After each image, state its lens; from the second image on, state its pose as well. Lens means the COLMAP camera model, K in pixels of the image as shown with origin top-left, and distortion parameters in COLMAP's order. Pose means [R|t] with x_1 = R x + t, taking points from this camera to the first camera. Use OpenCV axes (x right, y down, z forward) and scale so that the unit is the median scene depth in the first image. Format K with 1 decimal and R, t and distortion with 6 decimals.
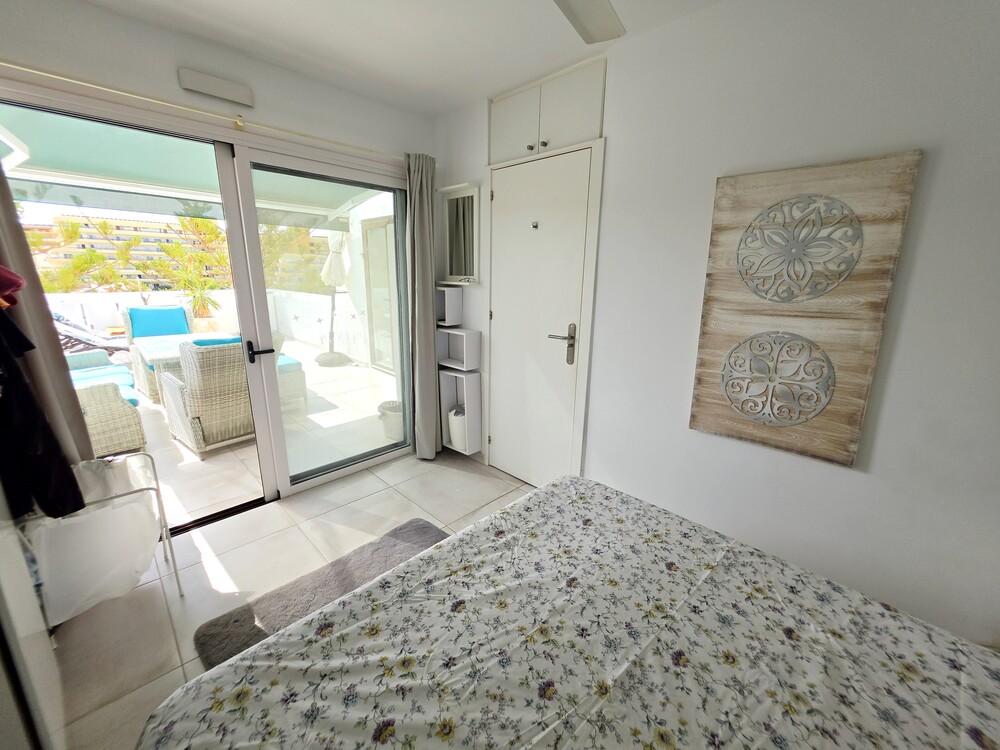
lens RADIAL K [[401.9, 0, 505.3], [0, 401.9, 375.5], [0, 0, 1]] dist [-0.002196, 0.000252]
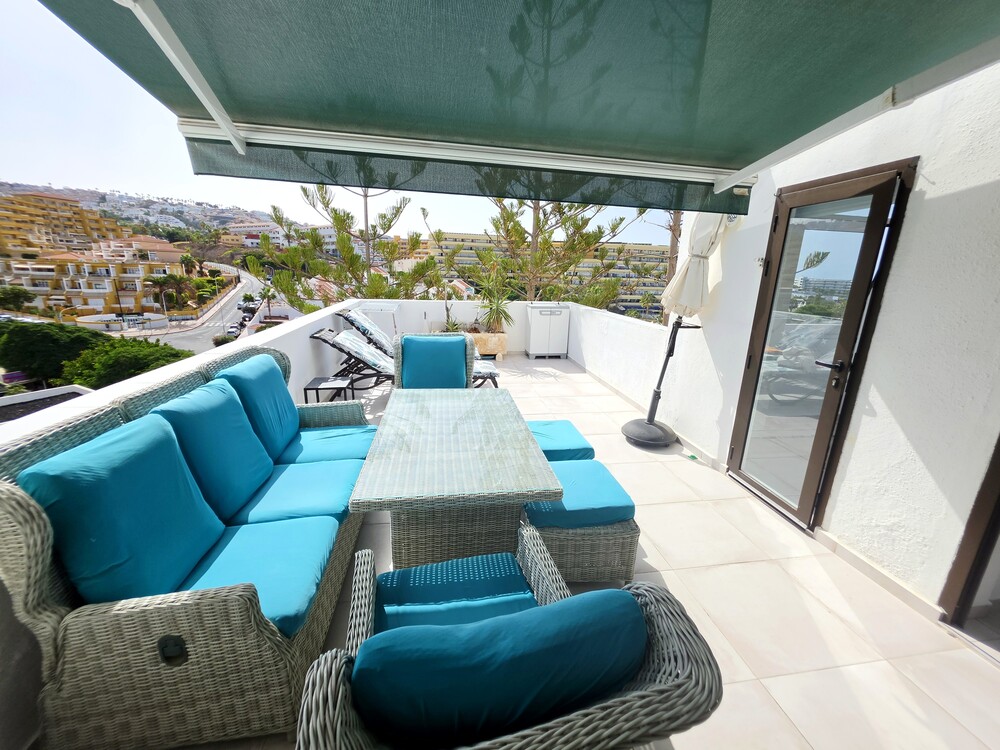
lens RADIAL K [[401.9, 0, 505.3], [0, 401.9, 375.5], [0, 0, 1]] dist [-0.002196, 0.000252]
pose [[0.803218, 0.159717, -0.573875, -0.284755], [-0.165894, 0.985248, 0.042015, -0.121684], [0.572119, 0.061455, 0.817865, 0.397770]]
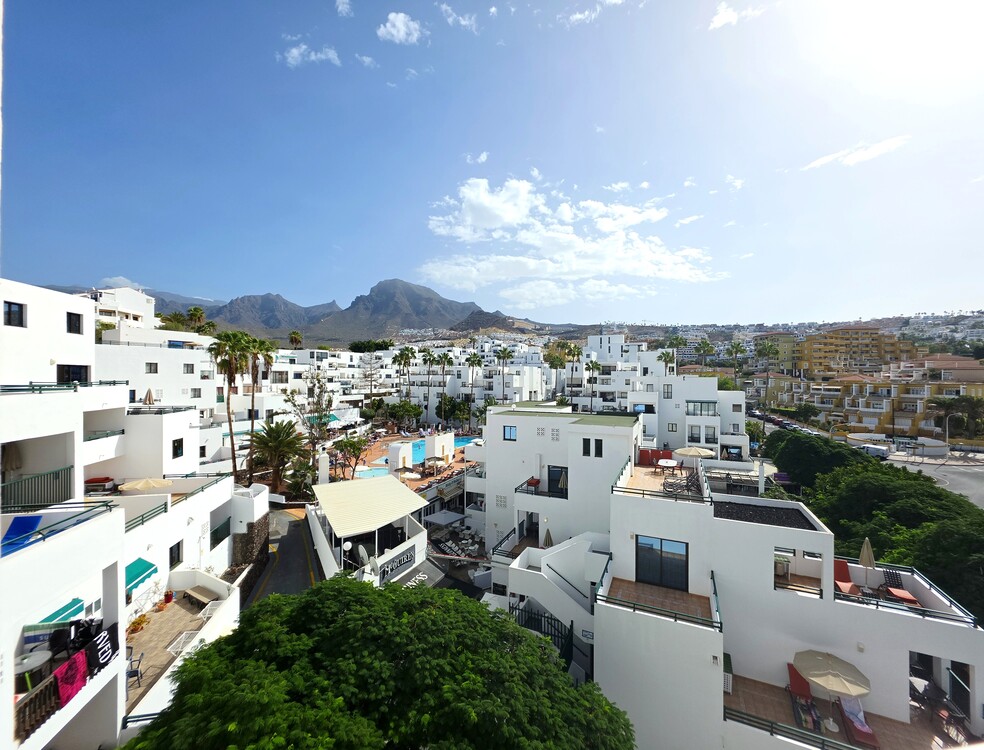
lens RADIAL K [[398.0, 0, 489.2], [0, 398.0, 377.0], [0, 0, 1]] dist [0.000104, 0.000232]
pose [[-0.587703, -0.017955, -0.808878, -0.811391], [-0.213114, 0.967883, 0.133357, -0.197810], [0.780505, 0.250758, -0.572654, 0.669455]]
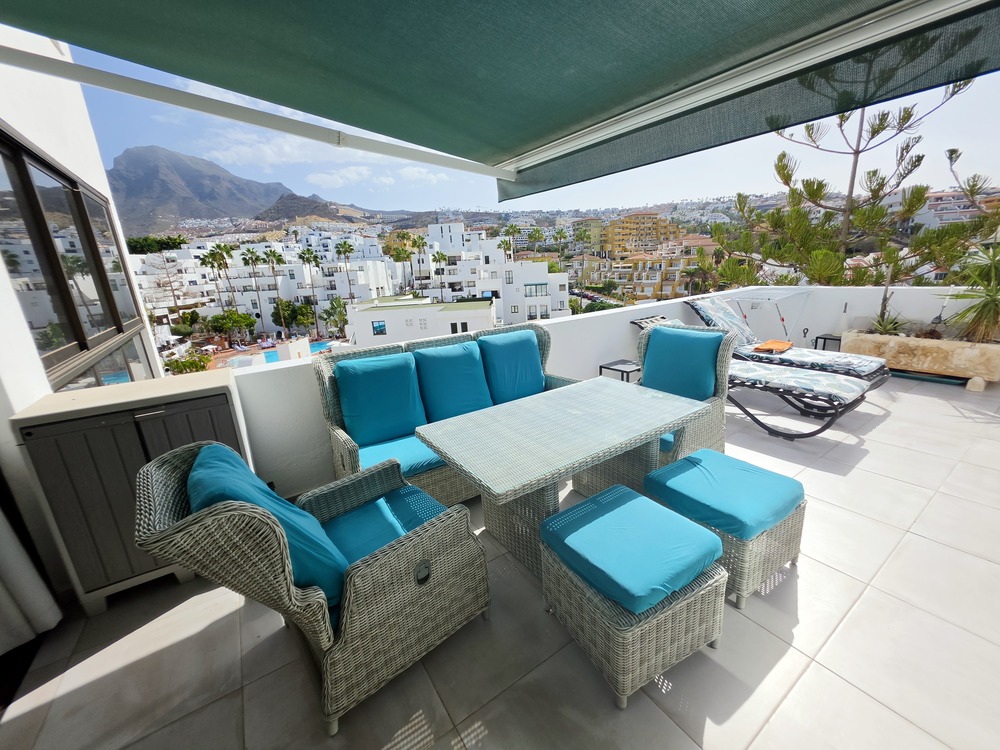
lens RADIAL K [[401.1, 0, 504.9], [0, 401.1, 376.7], [0, 0, 1]] dist [-0.002114, -0.000167]
pose [[-0.201759, 0.258984, -0.944574, -0.183585], [-0.190230, 0.935680, 0.297178, -0.182741], [0.960784, 0.239645, -0.139515, 0.661153]]
